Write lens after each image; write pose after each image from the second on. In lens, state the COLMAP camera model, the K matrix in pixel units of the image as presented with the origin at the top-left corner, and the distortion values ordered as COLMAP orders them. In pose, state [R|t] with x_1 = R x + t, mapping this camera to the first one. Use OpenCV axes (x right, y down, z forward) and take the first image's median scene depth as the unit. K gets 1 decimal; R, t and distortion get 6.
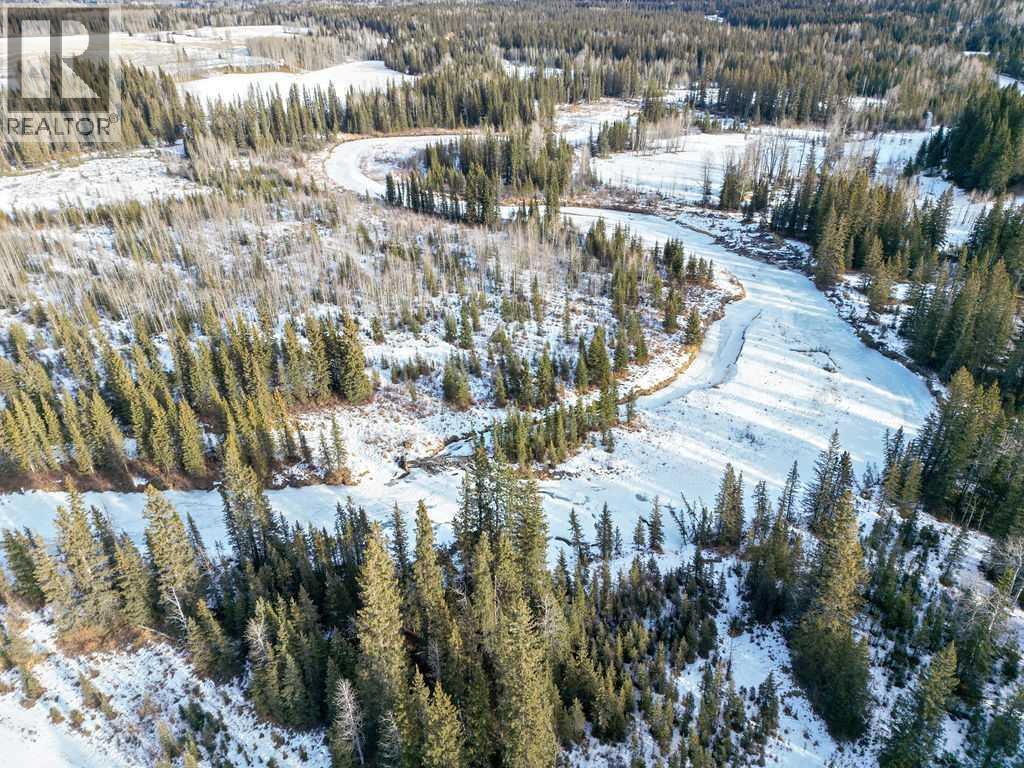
lens RADIAL K [[712.4, 0, 512.0], [0, 712.4, 382.7], [0, 0, 1]] dist [0.072891, -0.059053]
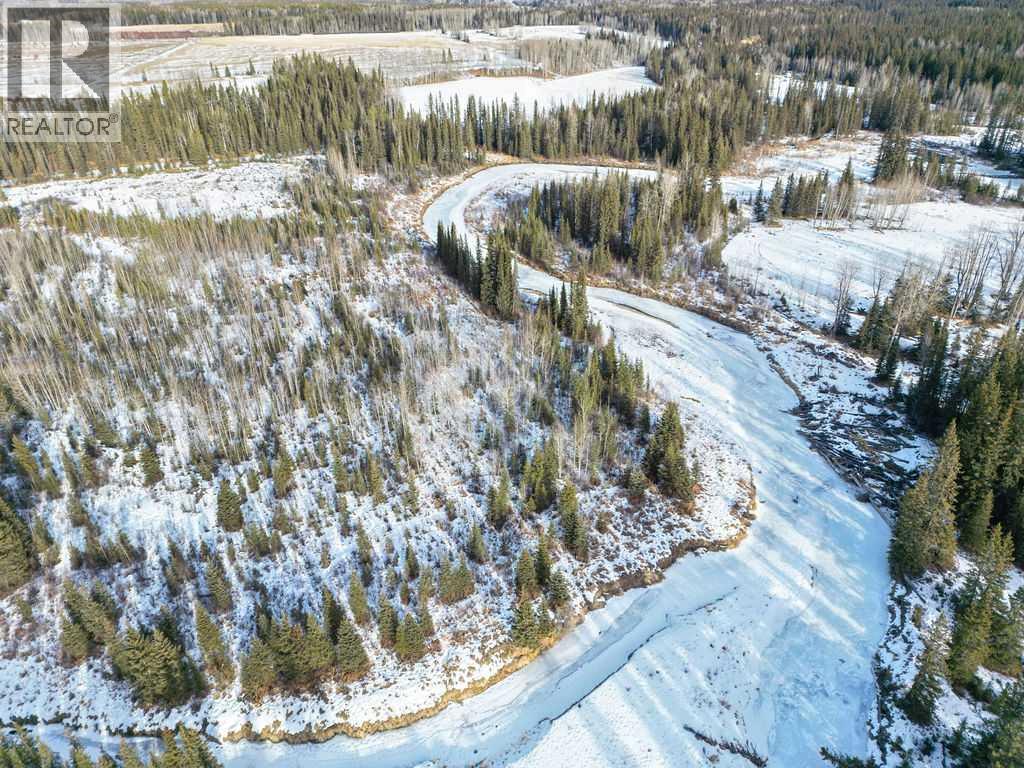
lens RADIAL K [[712.4, 0, 512.0], [0, 712.4, 382.7], [0, 0, 1]] dist [0.072891, -0.059053]
pose [[0.900345, 0.211972, -0.380060, 0.263908], [-0.210249, 0.976538, 0.046578, -0.175705], [0.381016, 0.037971, 0.923788, 0.300055]]
